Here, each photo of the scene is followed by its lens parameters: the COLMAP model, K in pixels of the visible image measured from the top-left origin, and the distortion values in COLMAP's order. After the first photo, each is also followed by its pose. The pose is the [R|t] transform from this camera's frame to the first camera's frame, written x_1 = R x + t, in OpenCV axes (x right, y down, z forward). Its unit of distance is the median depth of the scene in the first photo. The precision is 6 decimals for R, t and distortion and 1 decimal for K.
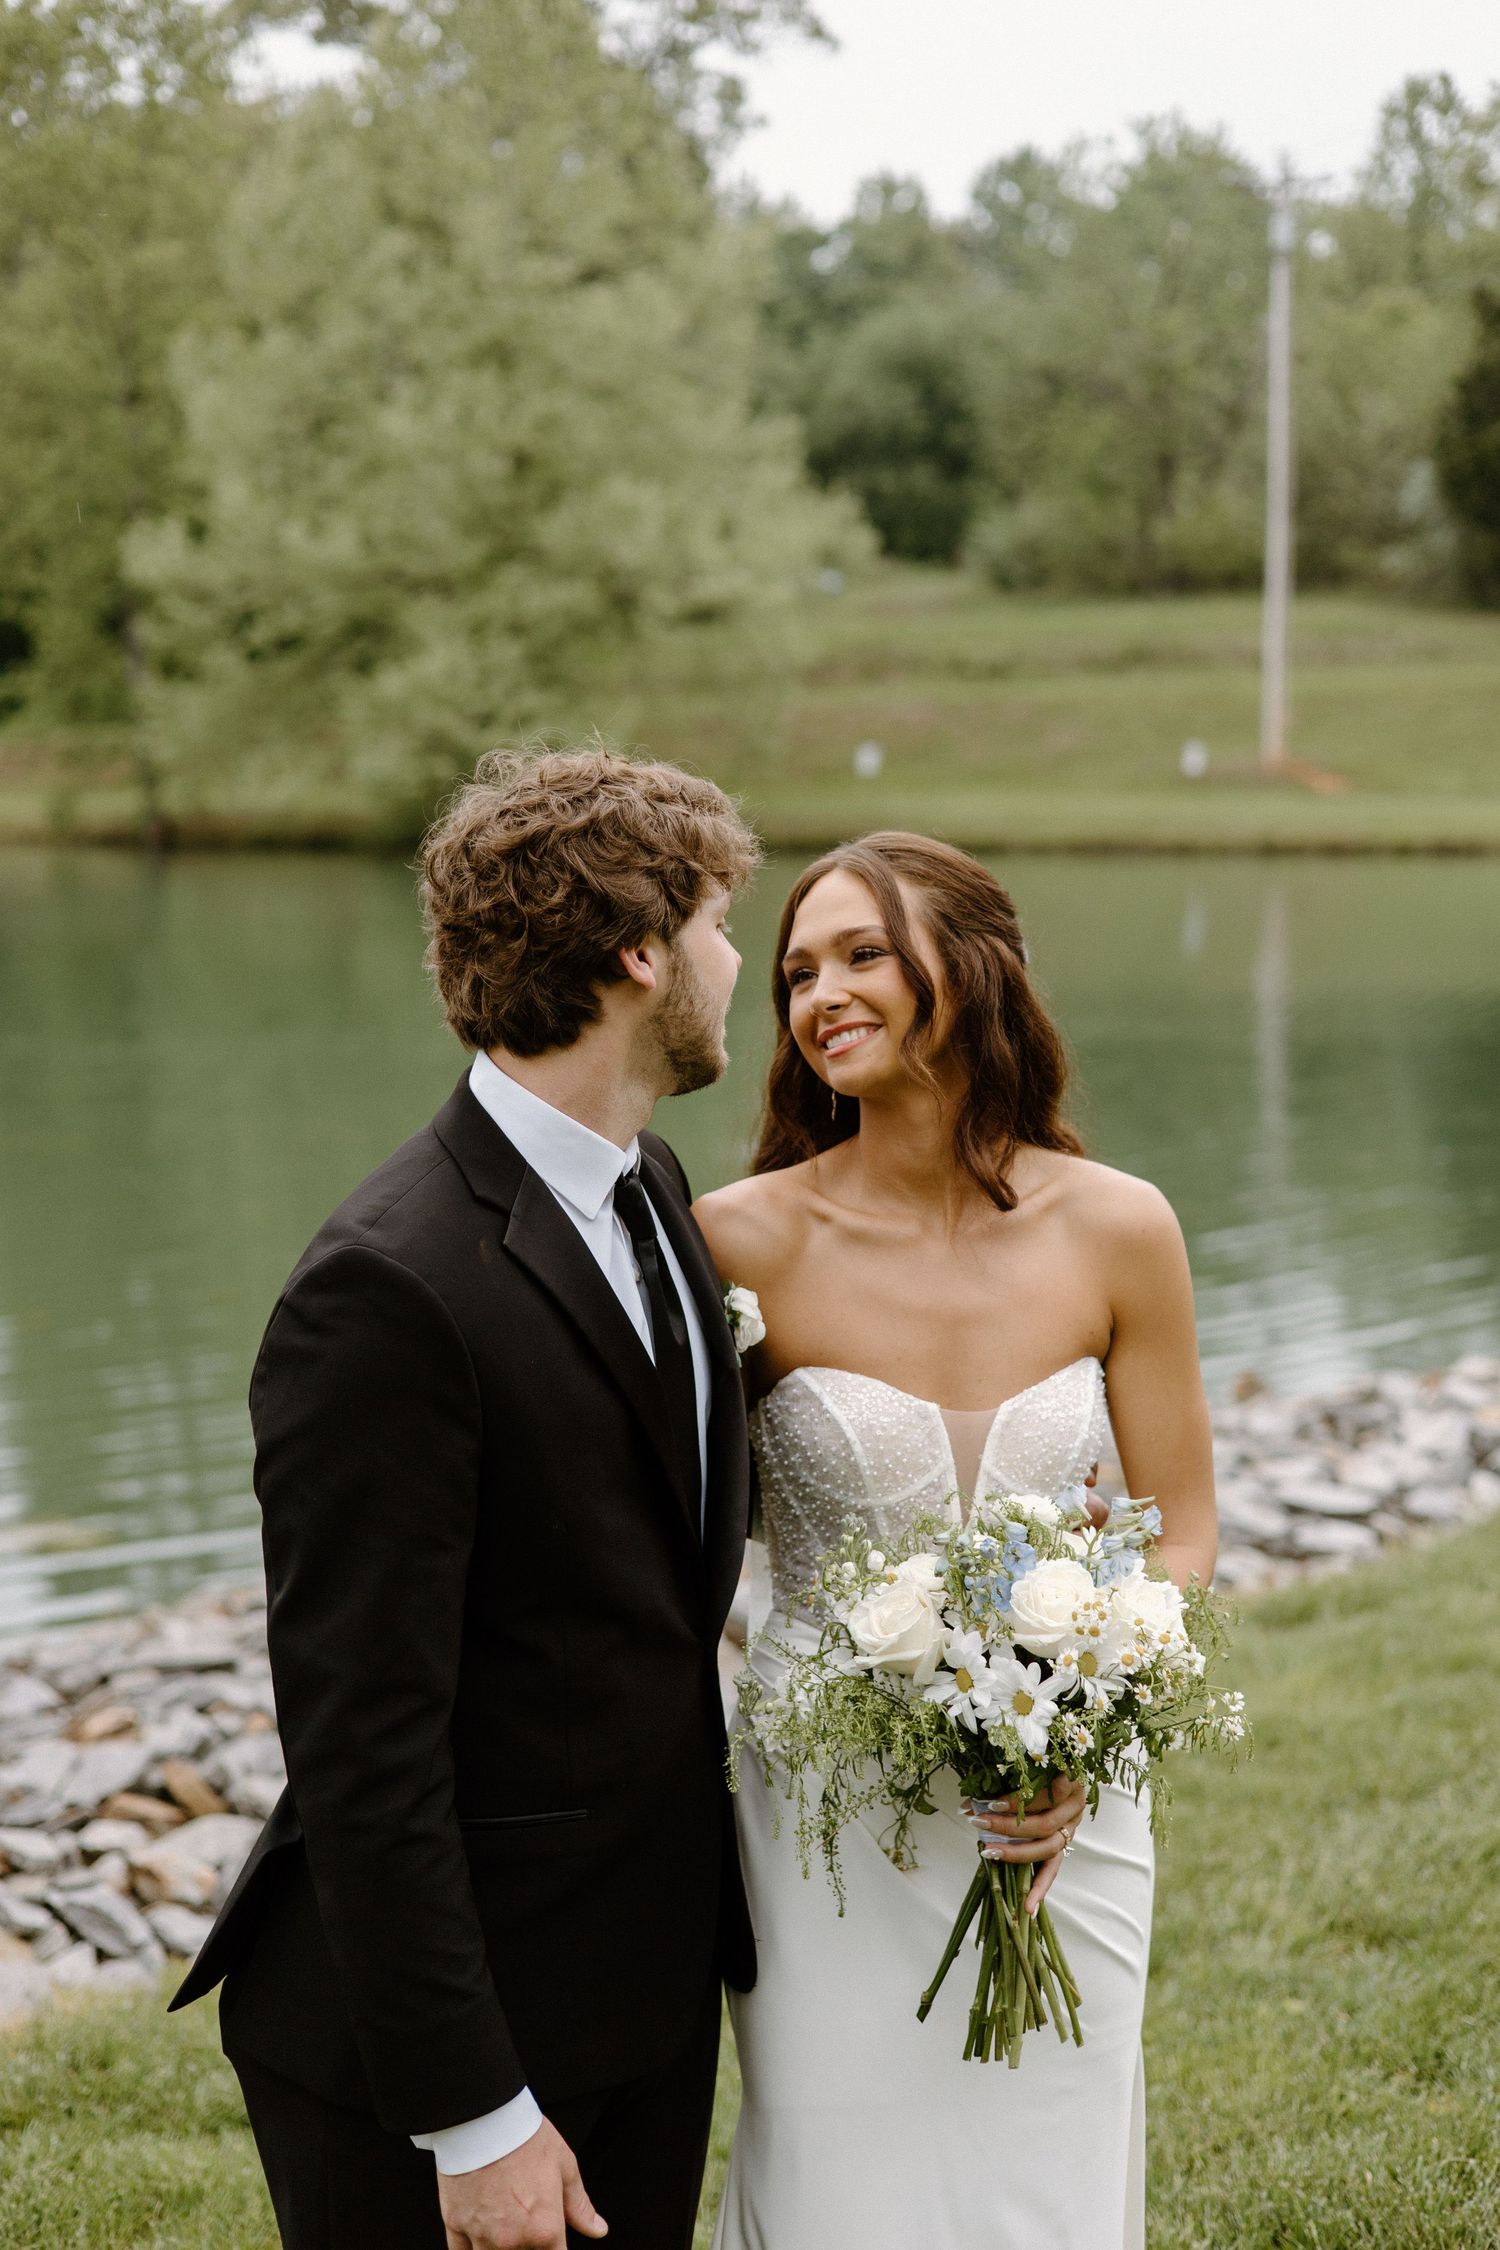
lens RADIAL K [[3259.2, 0, 753.9], [0, 3259.2, 1123.8], [0, 0, 1]] dist [-0.088391, 0.000000]
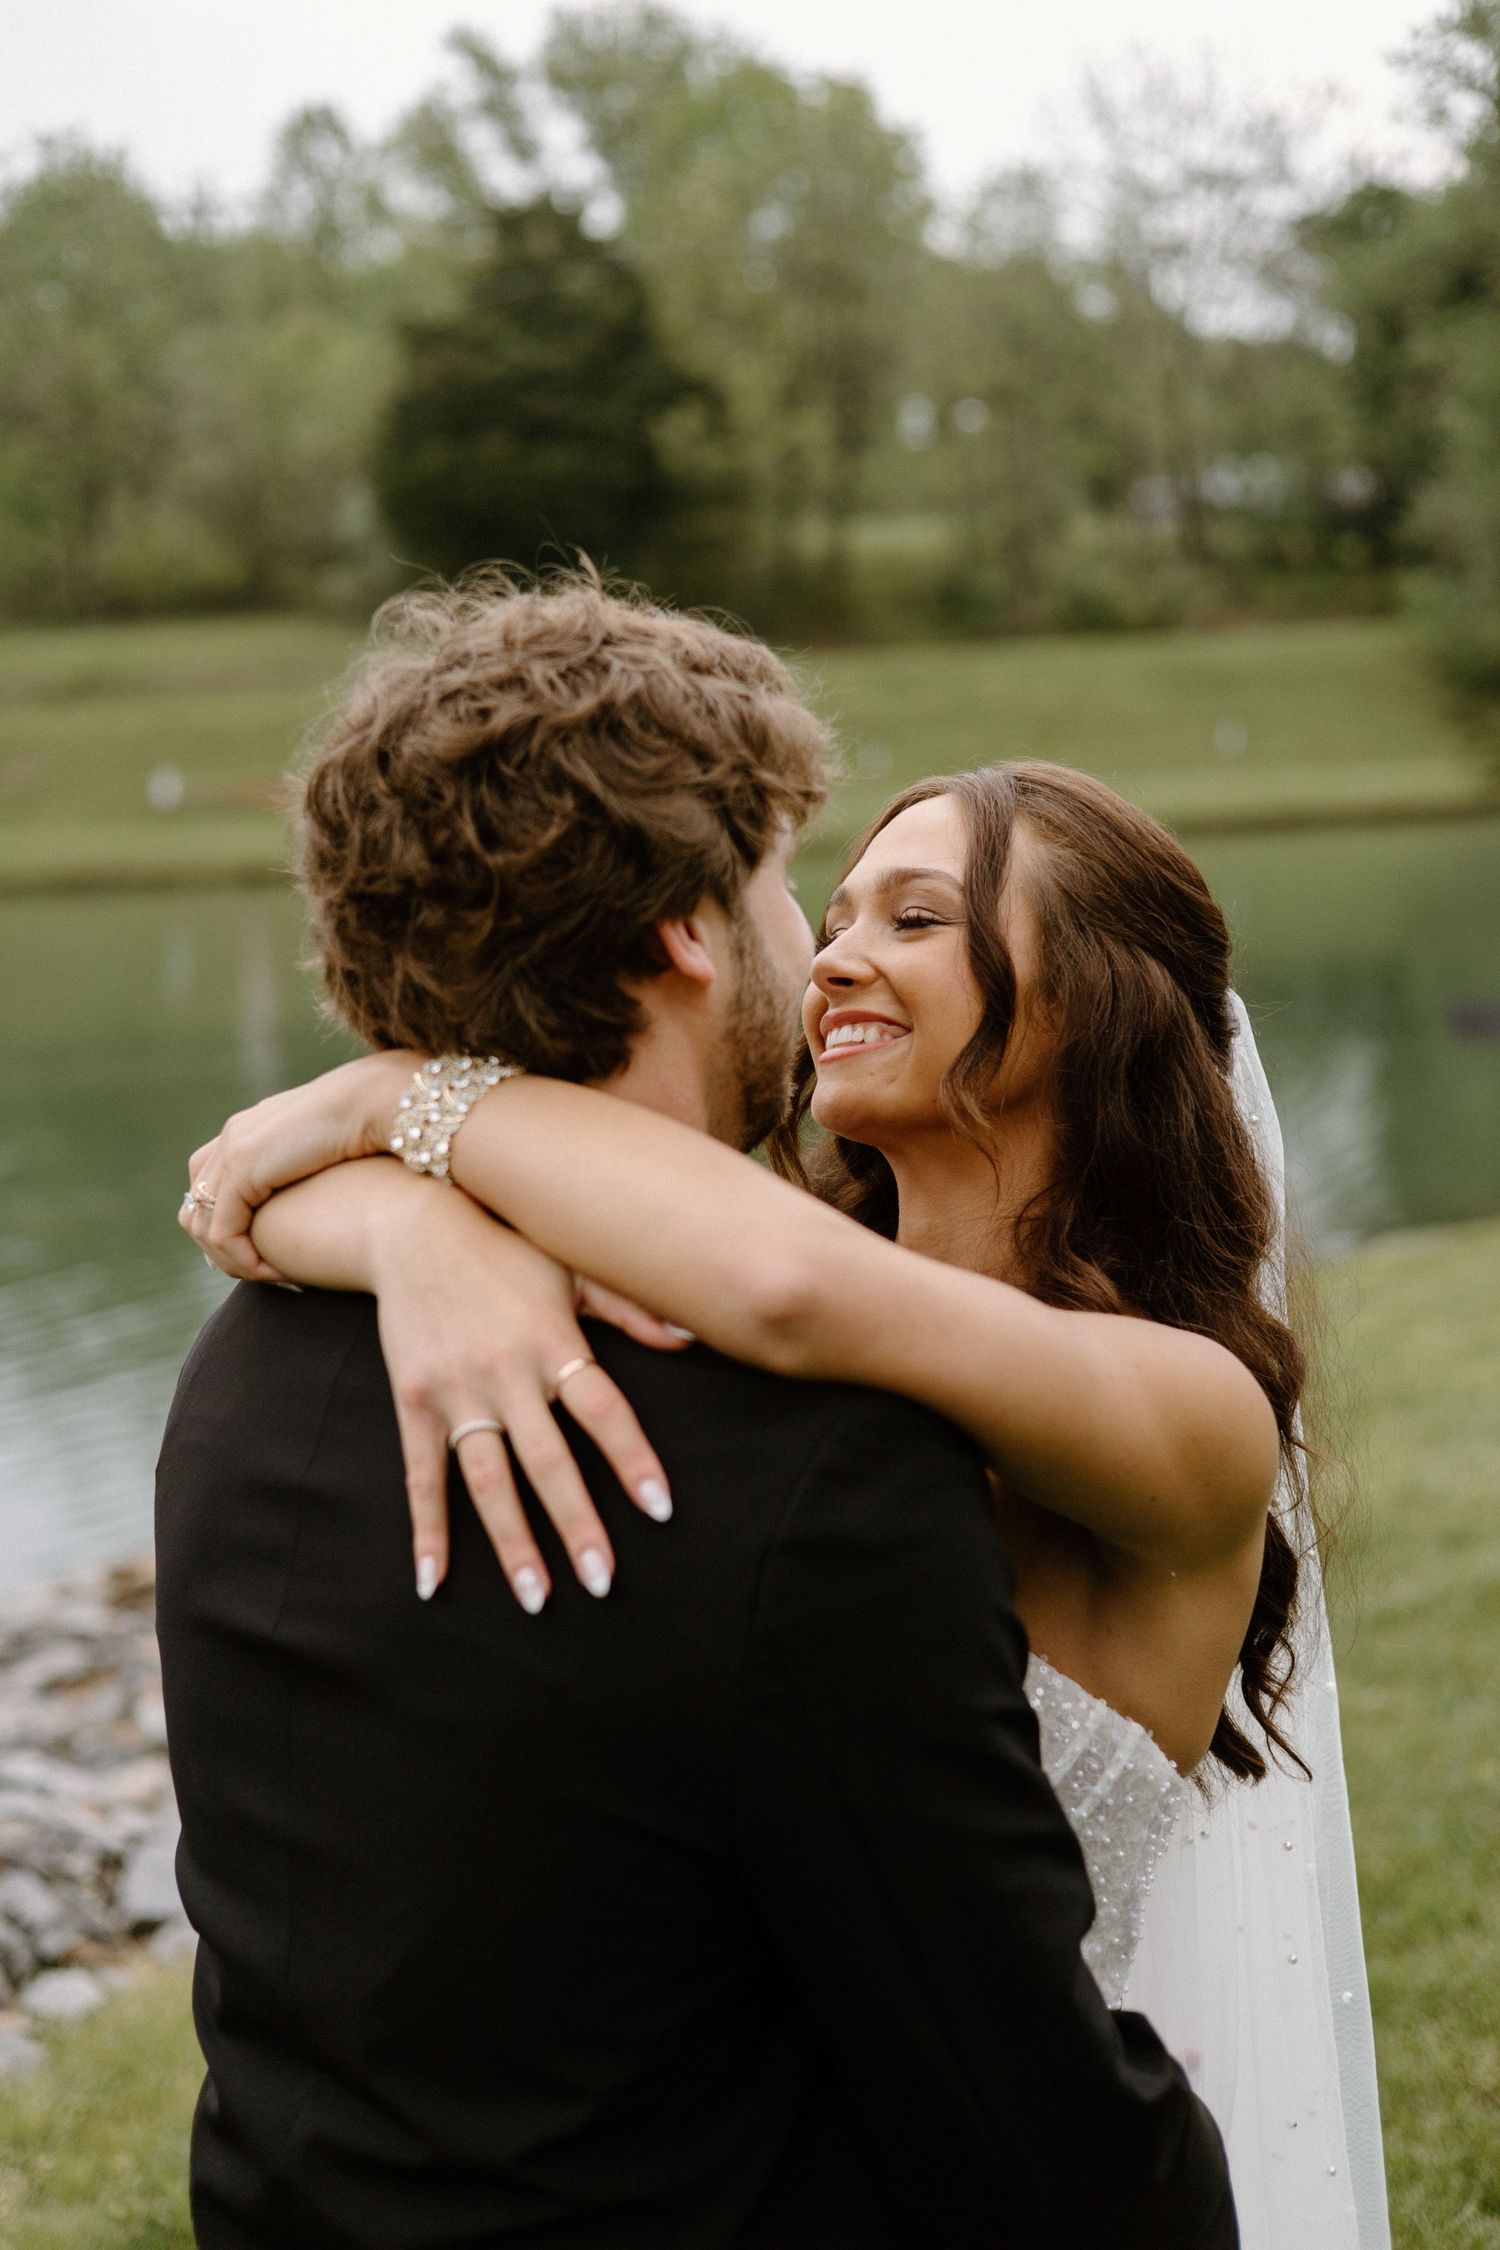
lens RADIAL K [[3259.2, 0, 748.9], [0, 3259.2, 1137.3], [0, 0, 1]] dist [-0.088391, 0.000000]
pose [[0.943510, -0.057480, 0.326319, -0.220935], [0.060042, 0.998193, 0.002224, -0.014552], [-0.325858, 0.017494, 0.945257, 0.432288]]
